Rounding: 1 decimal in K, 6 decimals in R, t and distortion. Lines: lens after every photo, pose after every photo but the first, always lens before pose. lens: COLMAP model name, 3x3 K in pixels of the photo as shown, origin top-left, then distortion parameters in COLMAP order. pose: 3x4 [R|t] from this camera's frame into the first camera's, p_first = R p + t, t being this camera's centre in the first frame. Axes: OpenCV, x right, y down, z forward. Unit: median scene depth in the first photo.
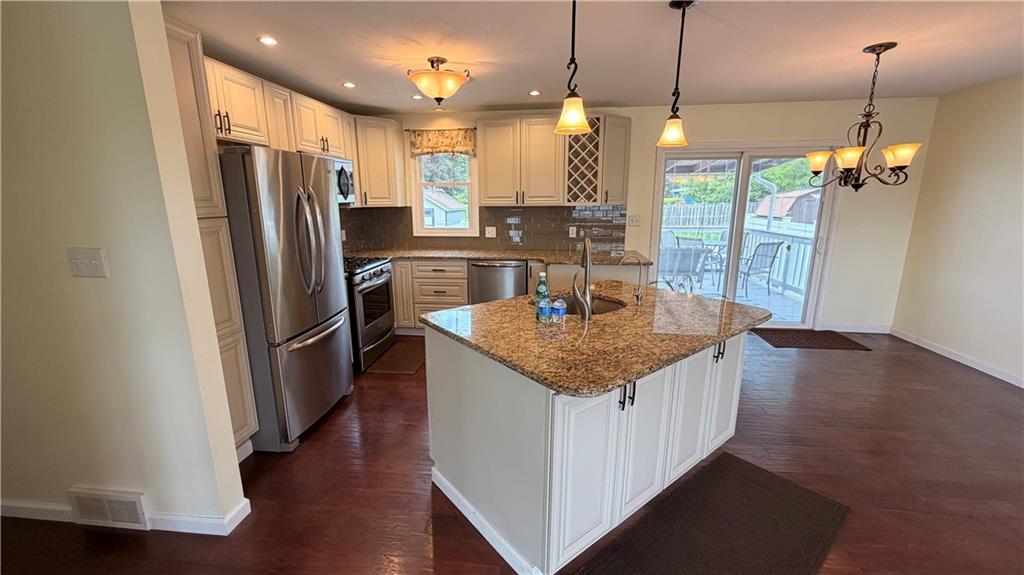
lens RADIAL K [[404.4, 0, 509.0], [0, 404.4, 285.6], [0, 0, 1]] dist [-0.000017, 0.000059]
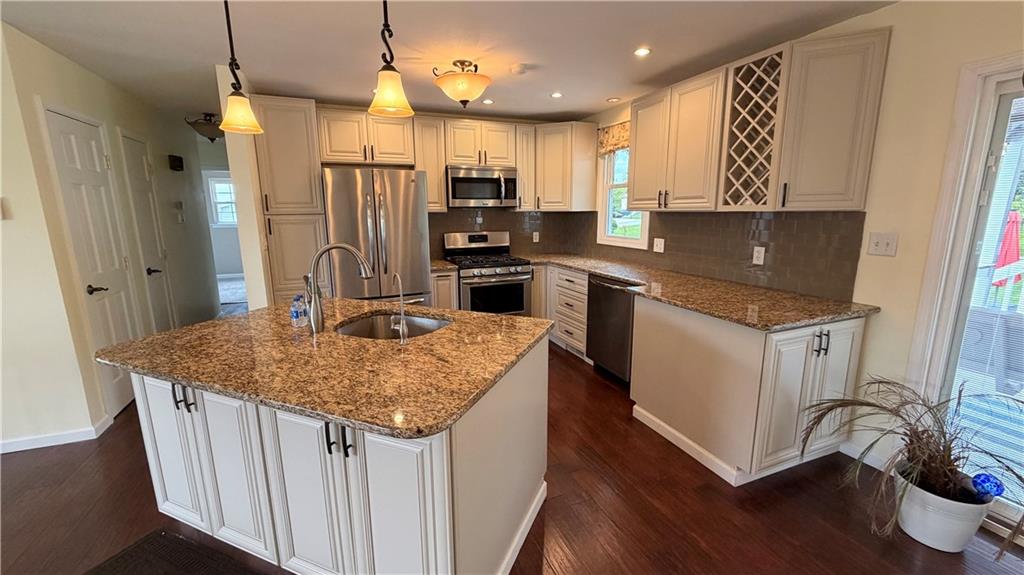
lens RADIAL K [[404.4, 0, 509.0], [0, 404.4, 285.6], [0, 0, 1]] dist [-0.000017, 0.000059]
pose [[0.492853, 0.164894, -0.854345, 0.531813], [-0.180153, 0.979941, 0.085208, -0.078877], [0.851258, 0.111918, 0.512673, 0.413261]]
